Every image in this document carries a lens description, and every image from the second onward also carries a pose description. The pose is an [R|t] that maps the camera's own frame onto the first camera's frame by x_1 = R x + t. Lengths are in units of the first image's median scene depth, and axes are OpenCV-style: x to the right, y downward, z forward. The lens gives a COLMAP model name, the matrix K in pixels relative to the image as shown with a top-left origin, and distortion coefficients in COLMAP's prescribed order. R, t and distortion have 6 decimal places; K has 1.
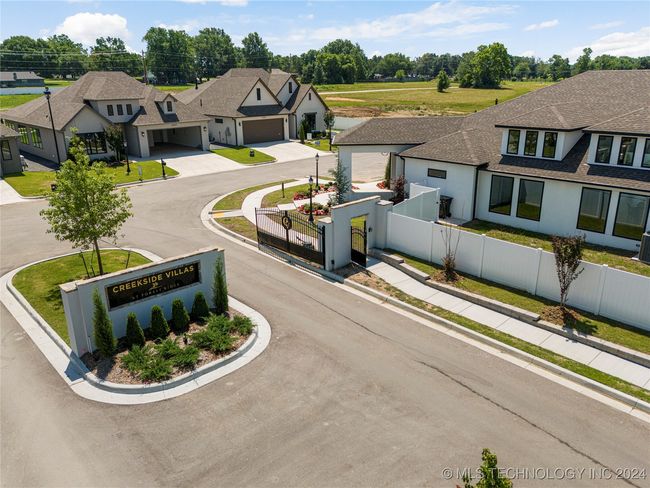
lens RADIAL K [[506.3, 0, 343.4], [0, 506.3, 242.8], [0, 0, 1]] dist [0.007293, 0.000271]
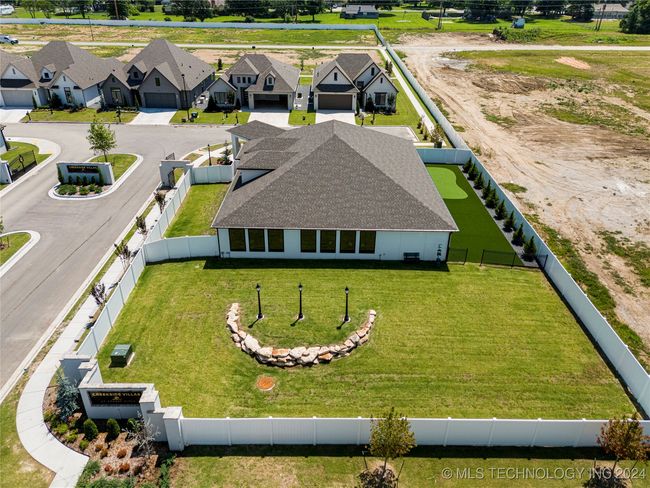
lens RADIAL K [[488.6, 0, 325.0], [0, 488.6, 244.0], [0, 0, 1]] dist [0.040834, -0.012206]
pose [[0.705842, 0.351297, -0.615124, 1.559668], [-0.240532, 0.935633, 0.258333, -0.362572], [0.666281, -0.034385, 0.744907, -0.175806]]
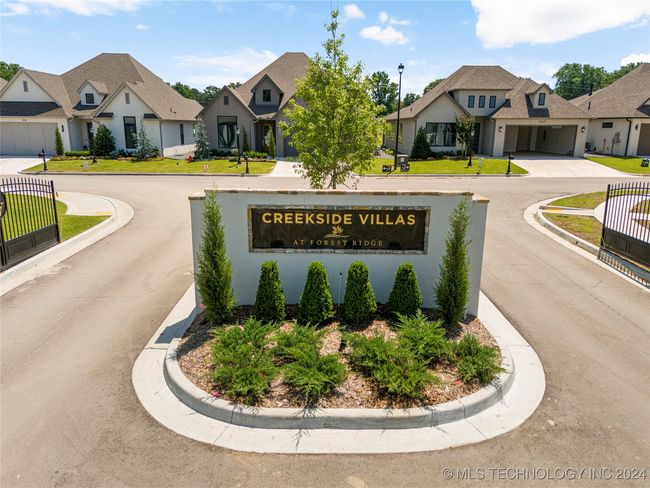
lens RADIAL K [[488.6, 0, 325.0], [0, 488.6, 244.0], [0, 0, 1]] dist [0.040834, -0.012206]
pose [[0.712069, 0.177567, -0.679284, -0.011371], [-0.232509, 0.972538, 0.010493, 0.053038], [0.662493, 0.150468, 0.733800, 0.340745]]
